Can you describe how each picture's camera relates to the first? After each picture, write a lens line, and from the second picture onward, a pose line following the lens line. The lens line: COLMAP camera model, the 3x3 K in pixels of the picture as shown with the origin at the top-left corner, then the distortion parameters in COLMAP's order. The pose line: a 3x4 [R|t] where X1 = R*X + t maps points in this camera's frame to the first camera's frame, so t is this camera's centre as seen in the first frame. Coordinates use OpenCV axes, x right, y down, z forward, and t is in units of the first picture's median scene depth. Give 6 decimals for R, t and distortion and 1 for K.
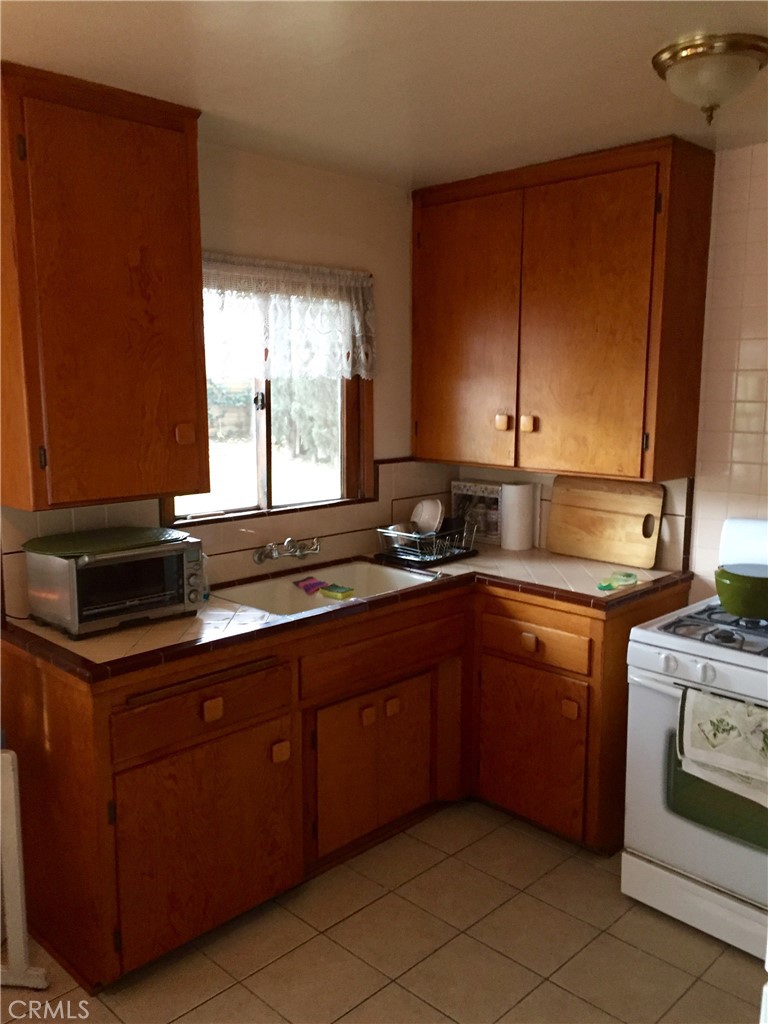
lens RADIAL K [[873.9, 0, 422.5], [0, 873.9, 509.3], [0, 0, 1]] dist [0.047096, -0.011686]
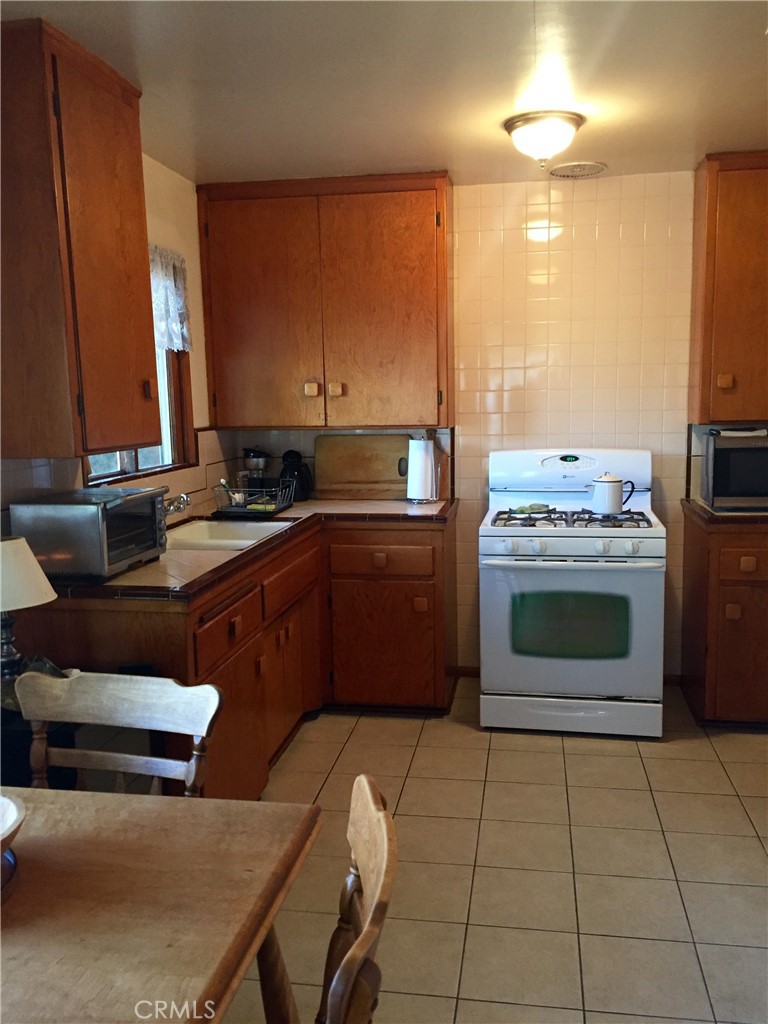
lens RADIAL K [[873.9, 0, 422.5], [0, 873.9, 509.3], [0, 0, 1]] dist [0.047096, -0.011686]
pose [[0.806298, -0.092652, 0.584209, -0.519659], [0.106797, 0.994228, 0.010282, 0.069505], [-0.581789, 0.054101, 0.811538, -0.049192]]
